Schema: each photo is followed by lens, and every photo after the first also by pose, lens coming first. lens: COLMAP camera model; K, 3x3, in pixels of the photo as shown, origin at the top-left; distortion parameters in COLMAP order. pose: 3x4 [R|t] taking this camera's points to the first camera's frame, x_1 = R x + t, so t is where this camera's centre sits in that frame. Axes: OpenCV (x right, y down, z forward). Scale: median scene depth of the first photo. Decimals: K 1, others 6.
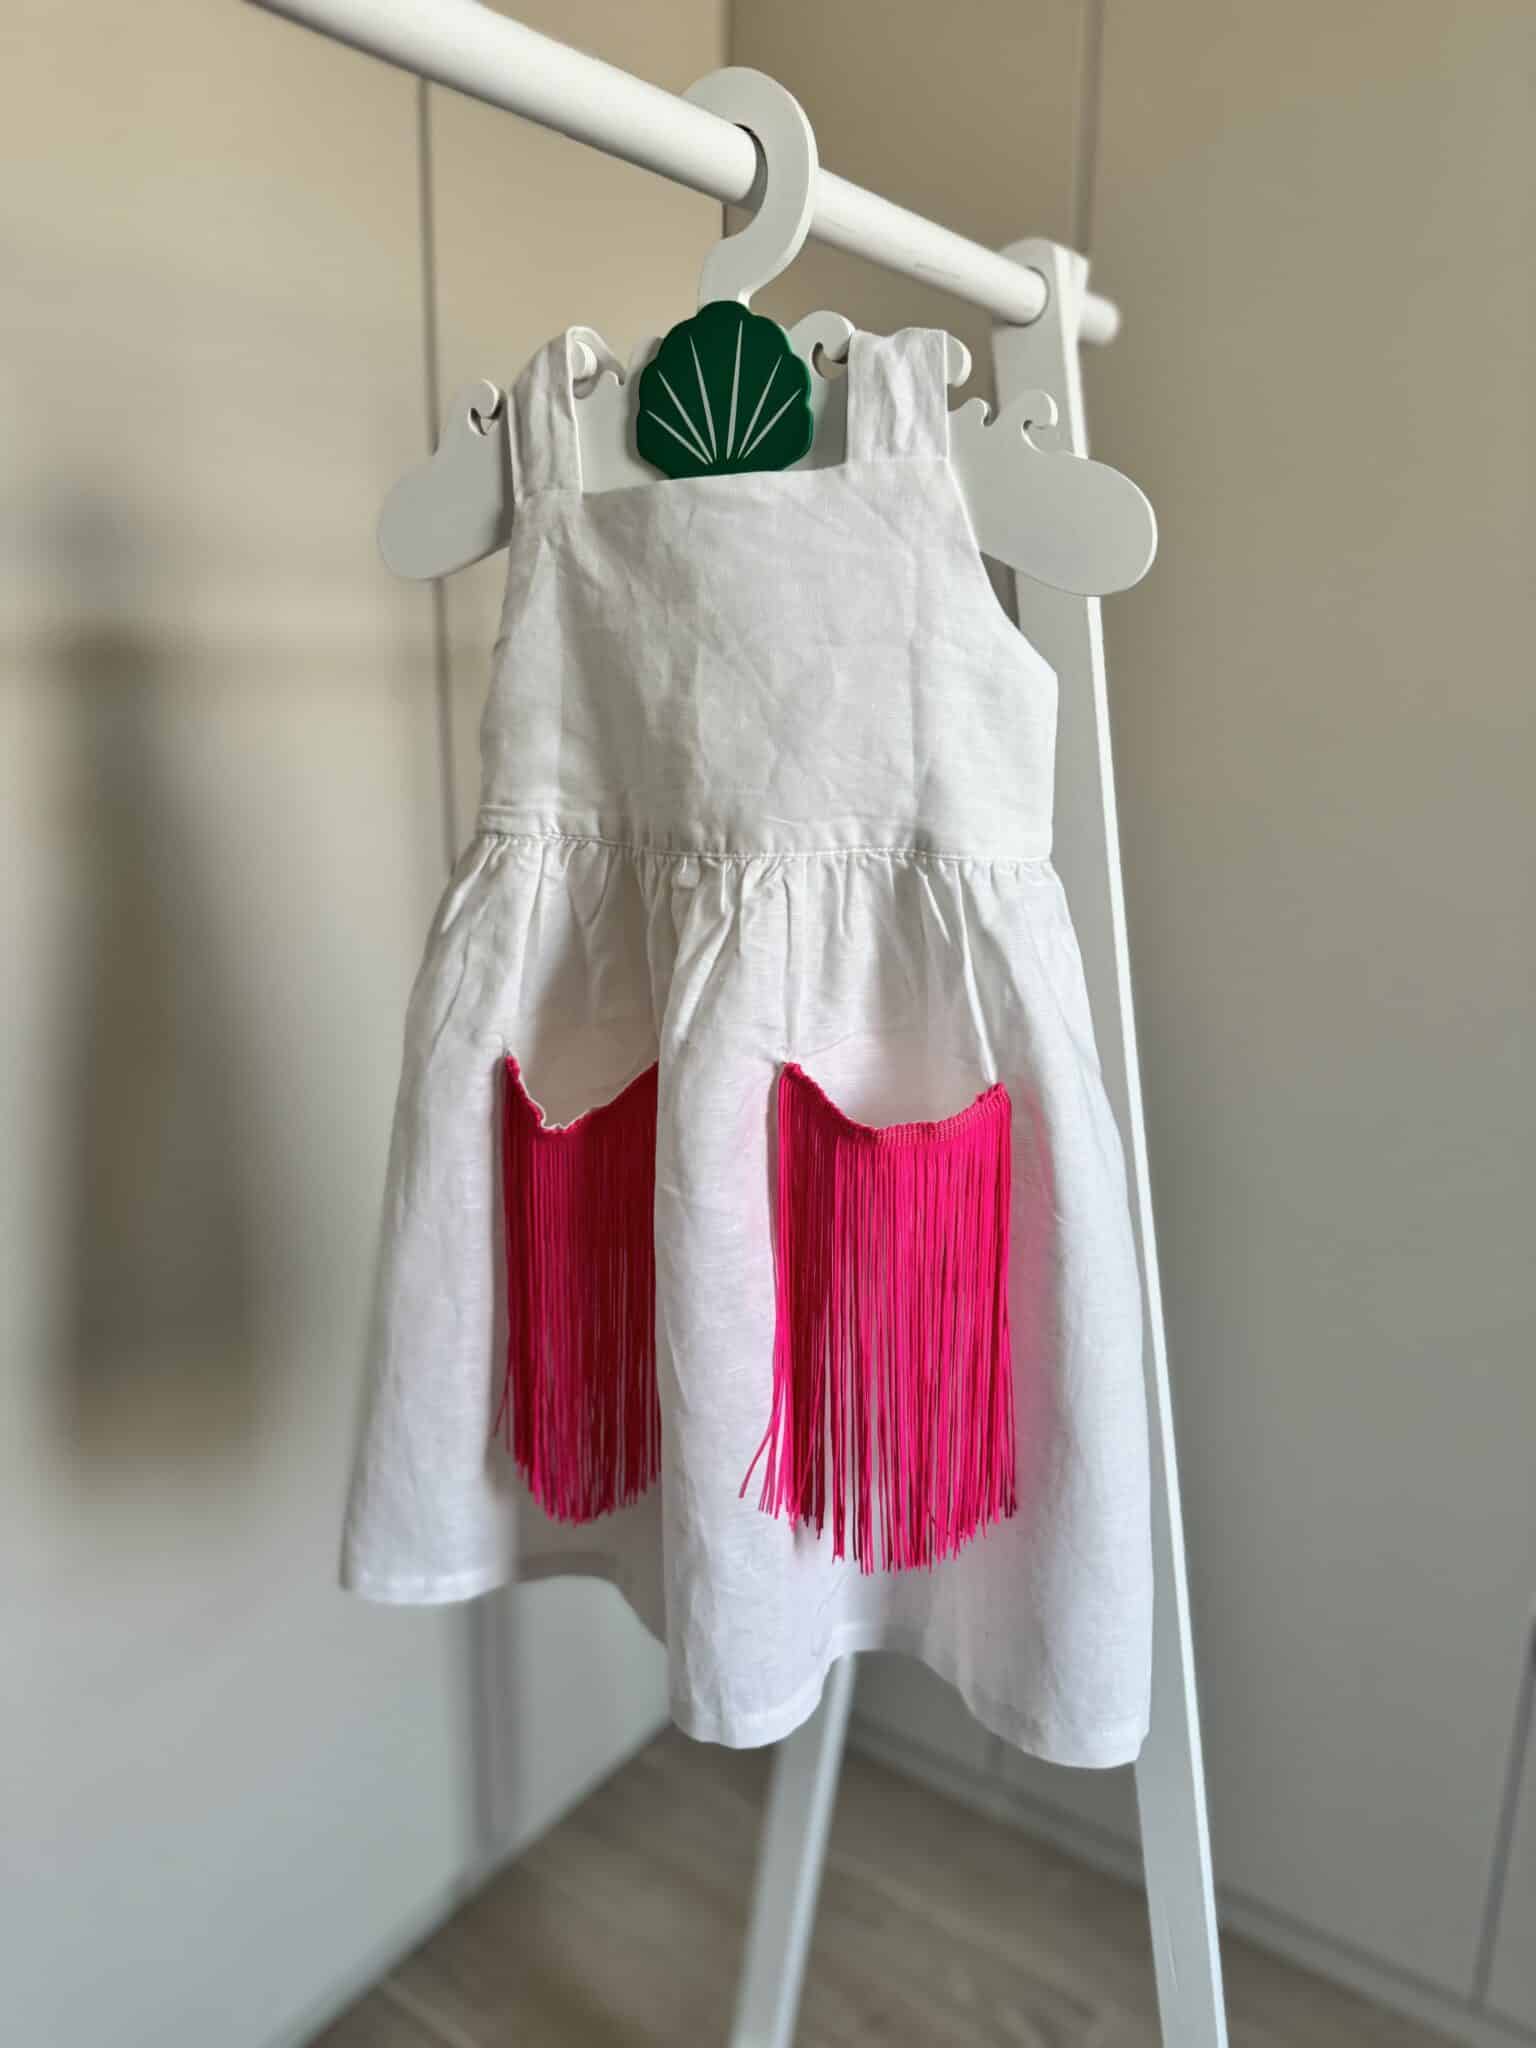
lens RADIAL K [[1303.4, 0, 768.0], [0, 1303.4, 1024.0], [0, 0, 1]] dist [0.000789, -0.004663]
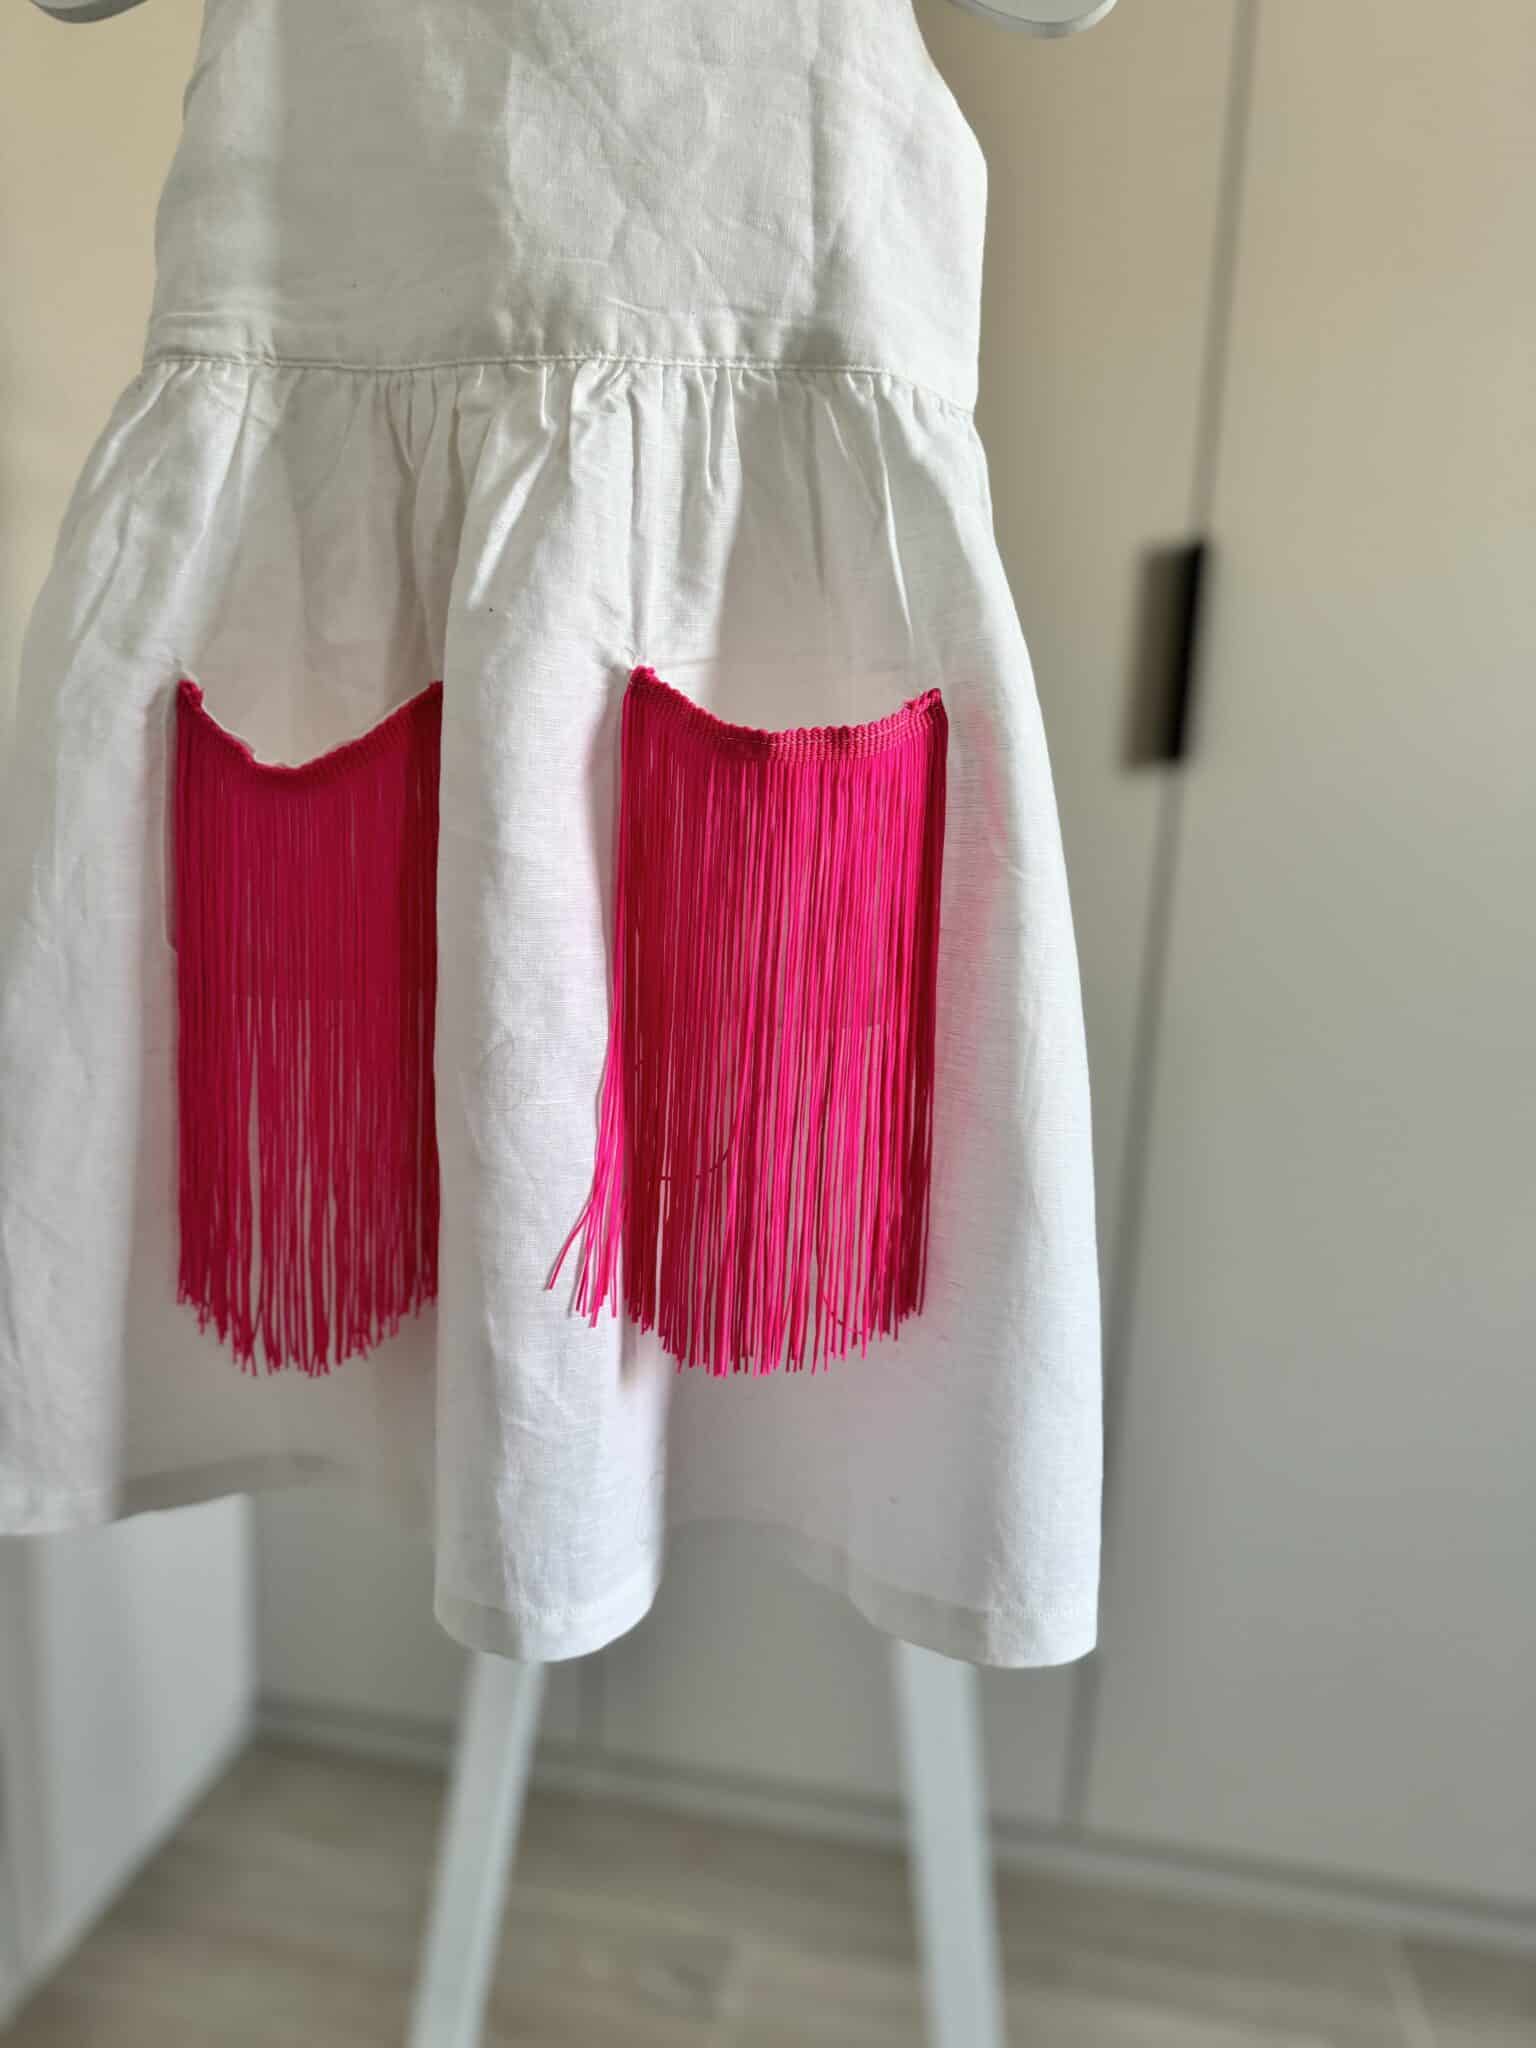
lens RADIAL K [[1303.4, 0, 768.0], [0, 1303.4, 1024.0], [0, 0, 1]] dist [0.000789, -0.004663]
pose [[0.958153, 0.006049, 0.286193, -0.117262], [0.036703, 0.988929, -0.143781, 0.334393], [-0.283894, 0.148269, 0.947323, 0.360008]]
